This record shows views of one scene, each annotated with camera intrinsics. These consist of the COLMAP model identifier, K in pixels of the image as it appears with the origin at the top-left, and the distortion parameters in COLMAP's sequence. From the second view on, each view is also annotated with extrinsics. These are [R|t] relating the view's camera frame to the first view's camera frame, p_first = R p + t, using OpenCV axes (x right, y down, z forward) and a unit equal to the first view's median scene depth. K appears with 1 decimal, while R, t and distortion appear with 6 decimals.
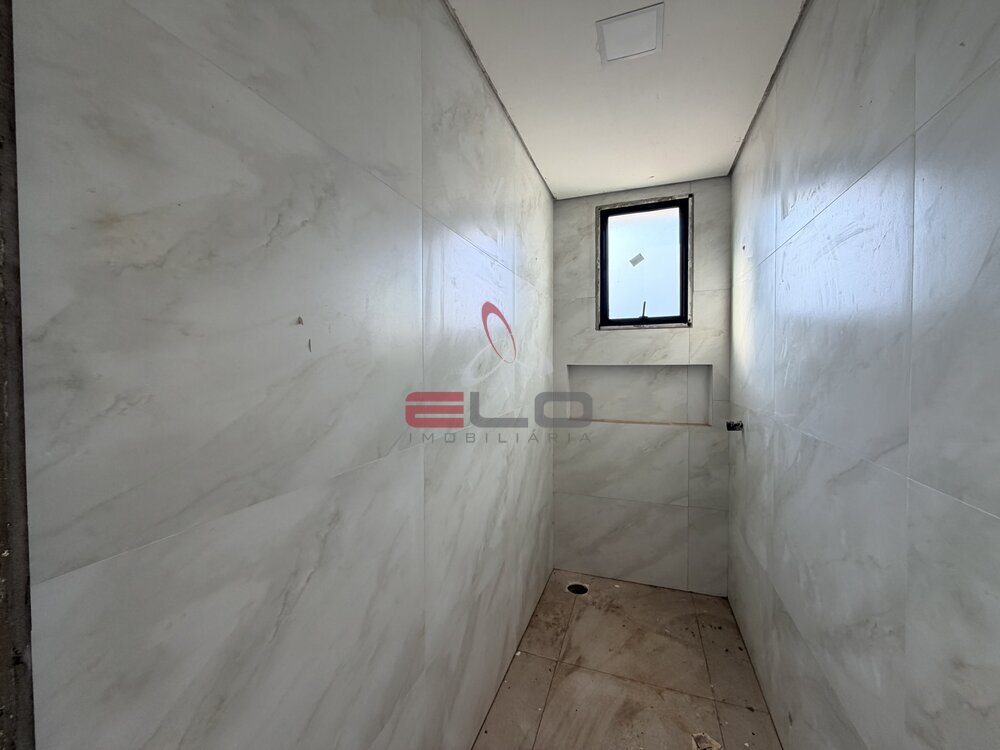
lens RADIAL K [[398.0, 0, 496.6], [0, 398.0, 373.5], [0, 0, 1]] dist [0.000160, -0.000213]
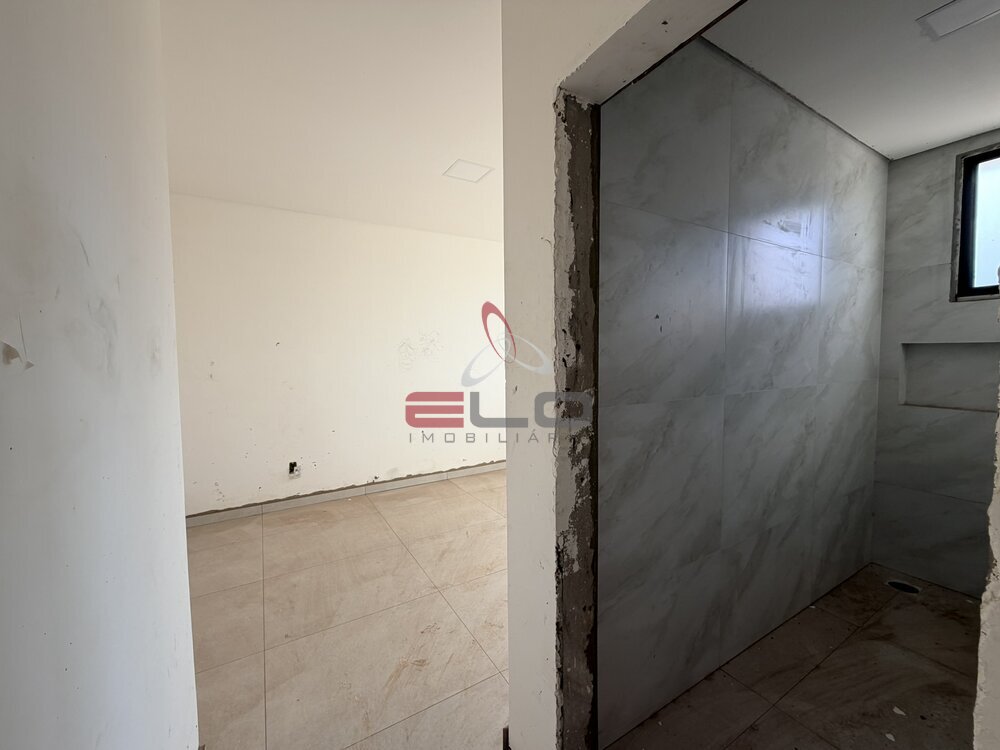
lens RADIAL K [[398.0, 0, 496.6], [0, 398.0, 373.5], [0, 0, 1]] dist [0.000160, -0.000213]
pose [[0.775976, 0.030445, -0.630027, 0.045073], [-0.009927, 0.999300, 0.036062, 0.028566], [0.630684, -0.021729, 0.775735, -0.346522]]
